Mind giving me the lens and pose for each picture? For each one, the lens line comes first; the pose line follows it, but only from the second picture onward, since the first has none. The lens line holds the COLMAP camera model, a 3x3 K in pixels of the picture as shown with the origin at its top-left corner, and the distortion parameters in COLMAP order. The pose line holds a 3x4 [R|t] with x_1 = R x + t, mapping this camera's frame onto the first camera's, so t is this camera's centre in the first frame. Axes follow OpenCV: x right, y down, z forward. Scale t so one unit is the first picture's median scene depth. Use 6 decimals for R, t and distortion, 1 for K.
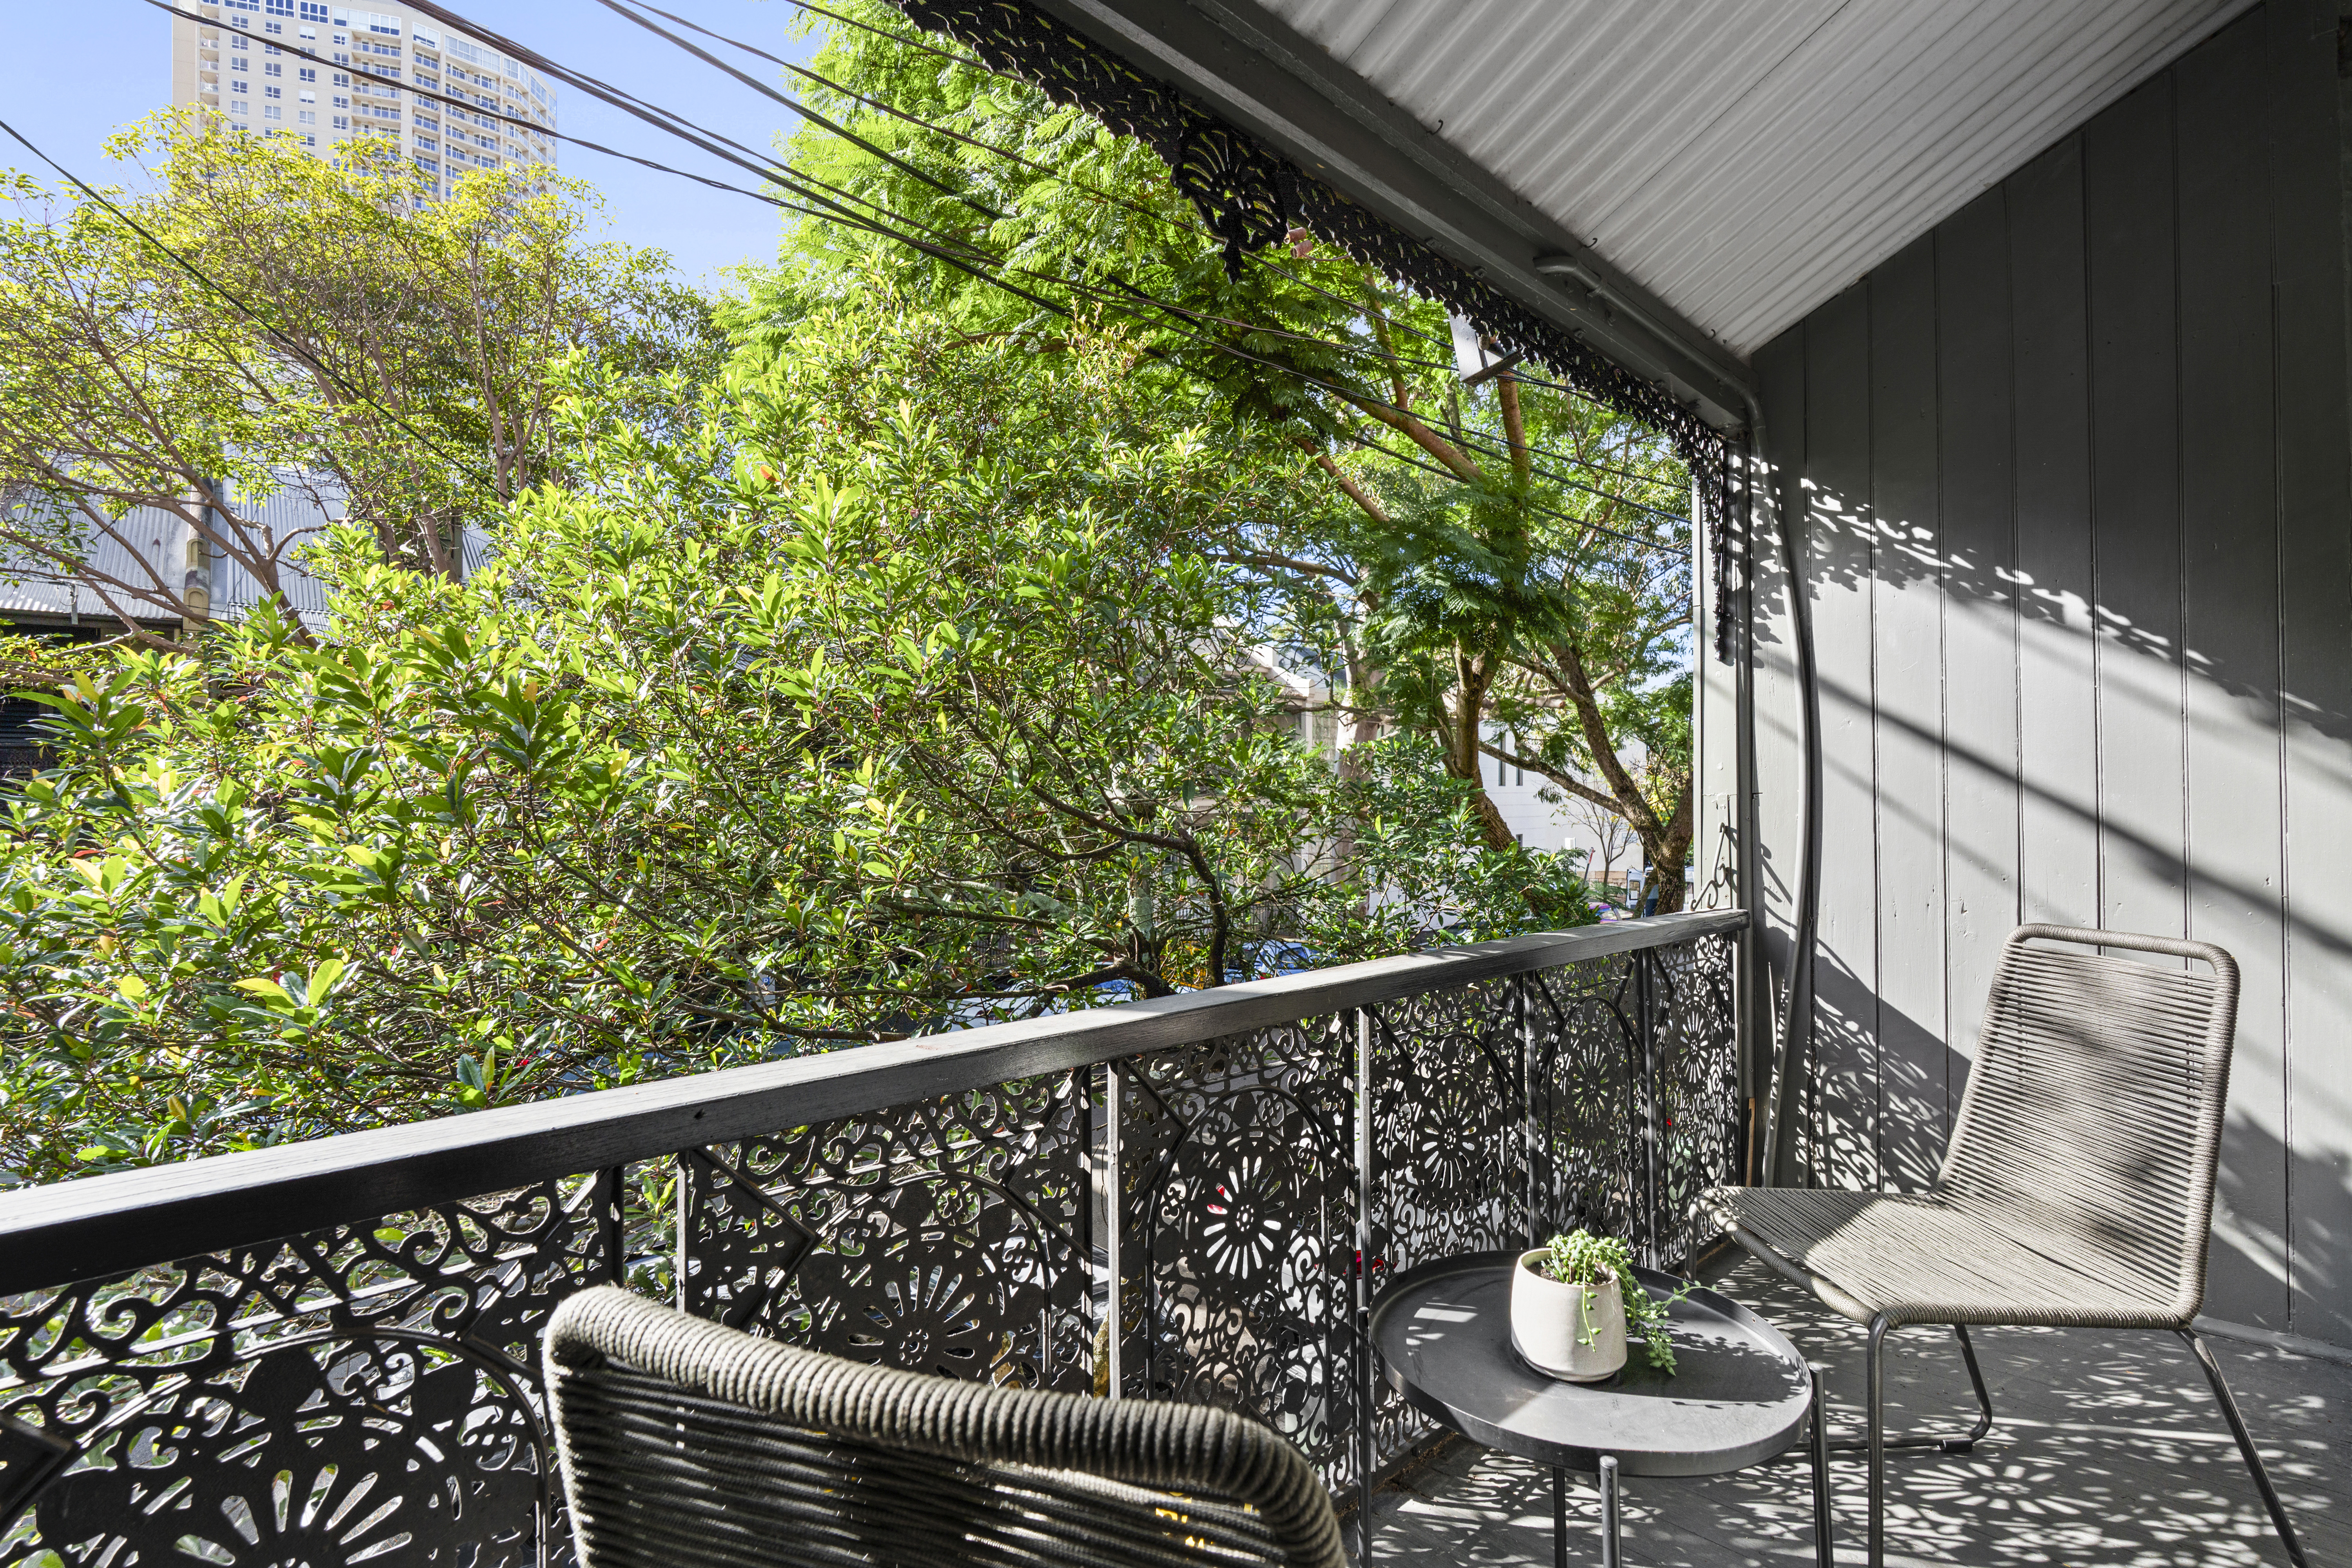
lens RADIAL K [[1128.2, 0, 1179.2], [0, 1128.2, 795.1], [0, 0, 1]] dist [-0.001790, 0.000035]
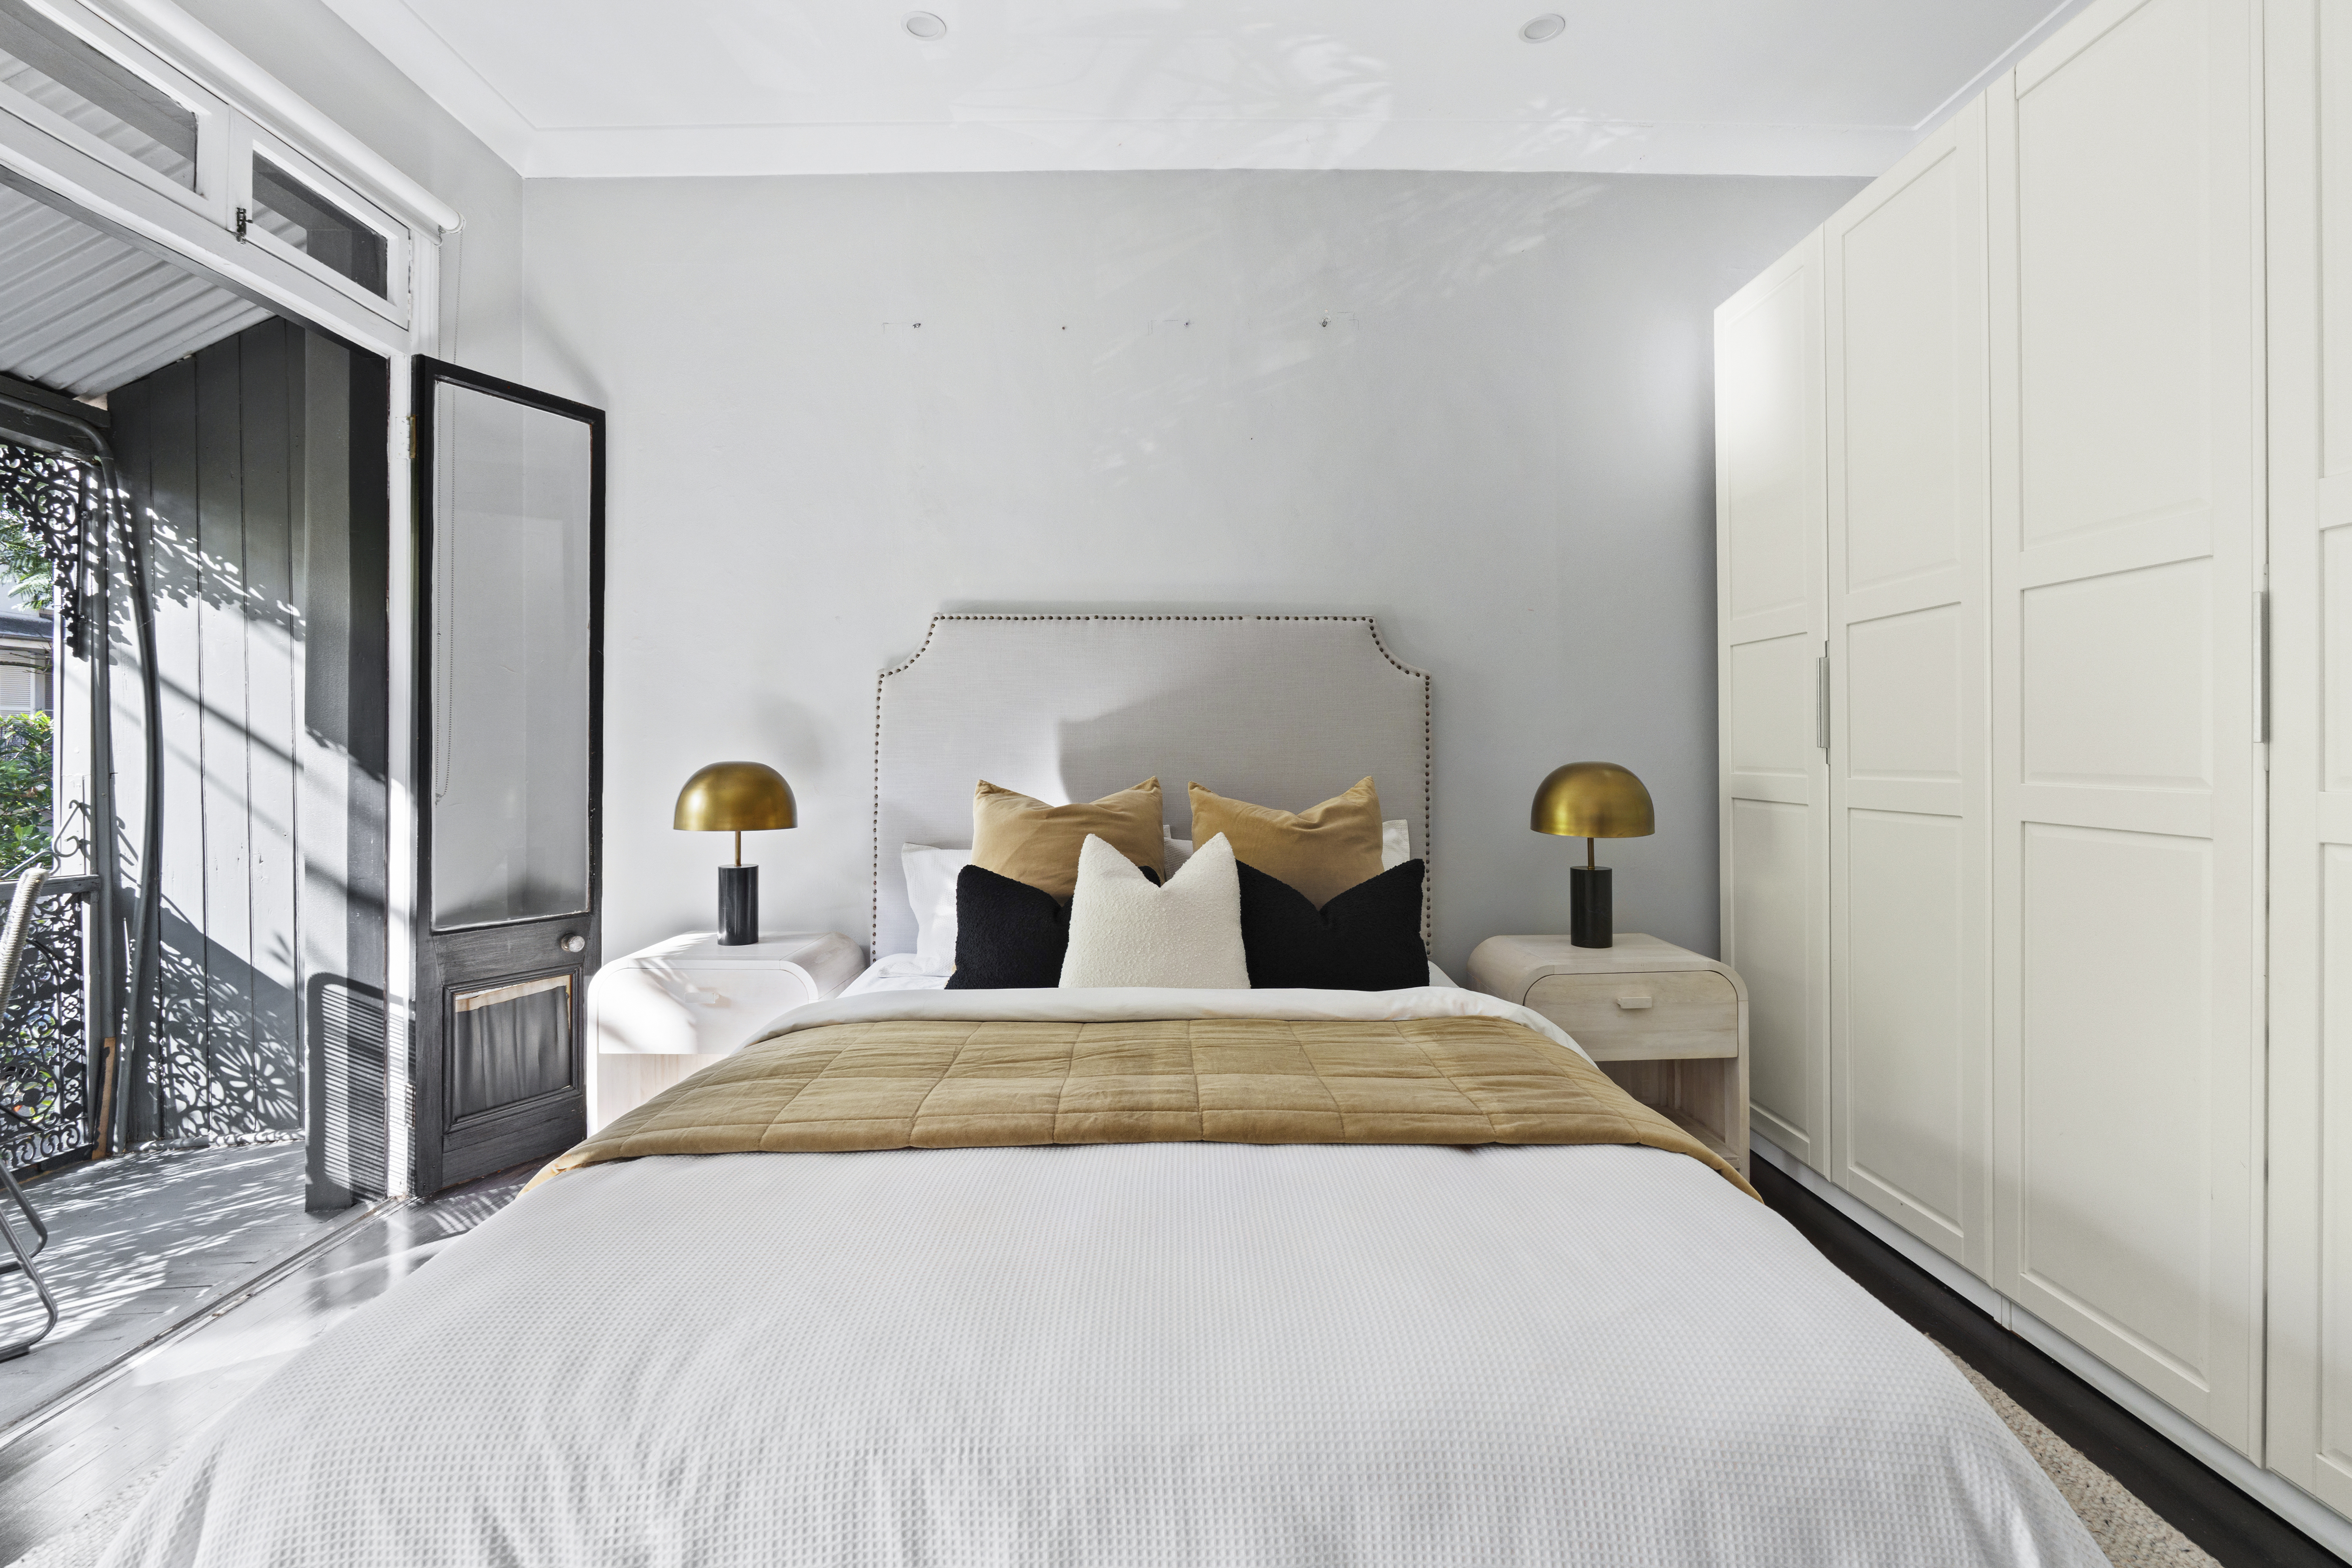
lens RADIAL K [[1049.3, 0, 1167.9], [0, 1049.3, 762.3], [0, 0, 1]] dist [0.001234, -0.000614]
pose [[0.664568, -0.013098, 0.747113, 0.449153], [0.017392, 0.999847, 0.002058, 0.003959], [-0.747026, 0.011626, 0.664694, -0.552250]]
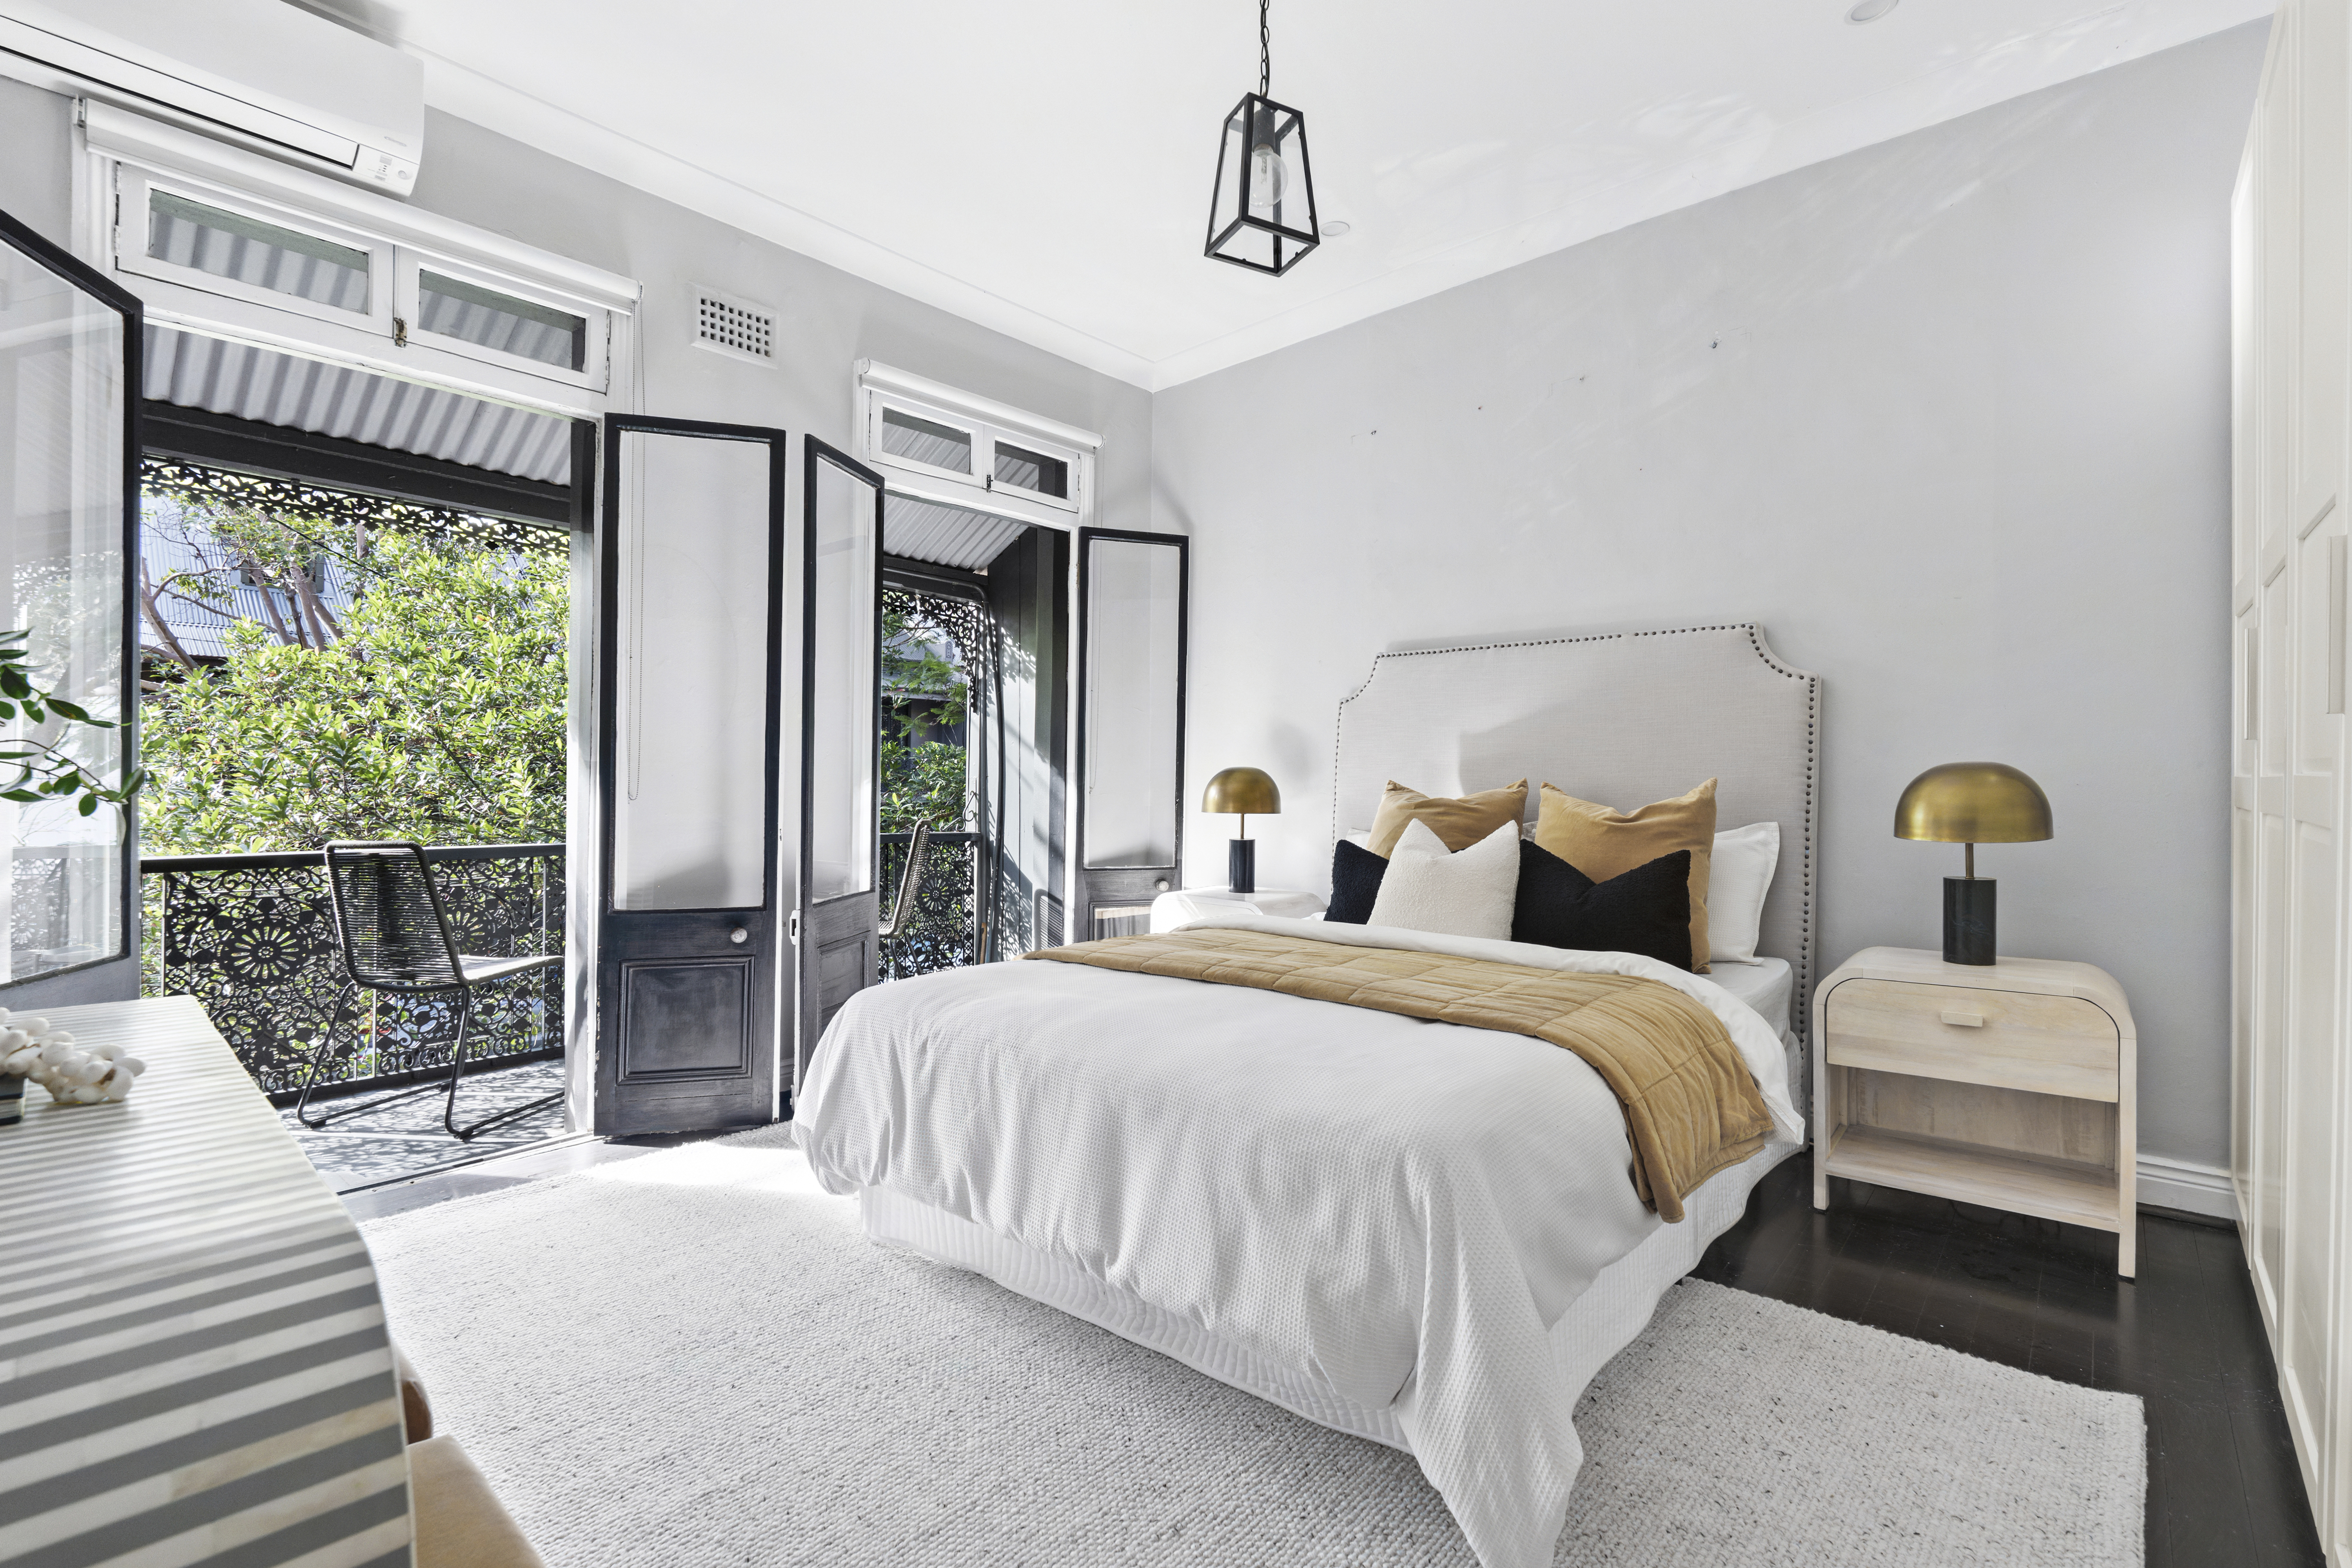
lens RADIAL K [[1065.9, 0, 1176.0], [0, 1065.9, 784.0], [0, 0, 1]] dist [-0.000241, -0.000301]
pose [[0.994083, -0.005020, 0.108505, 0.679231], [0.006261, 0.999919, -0.011096, 0.038042], [-0.108441, 0.011710, 0.994034, -1.050492]]
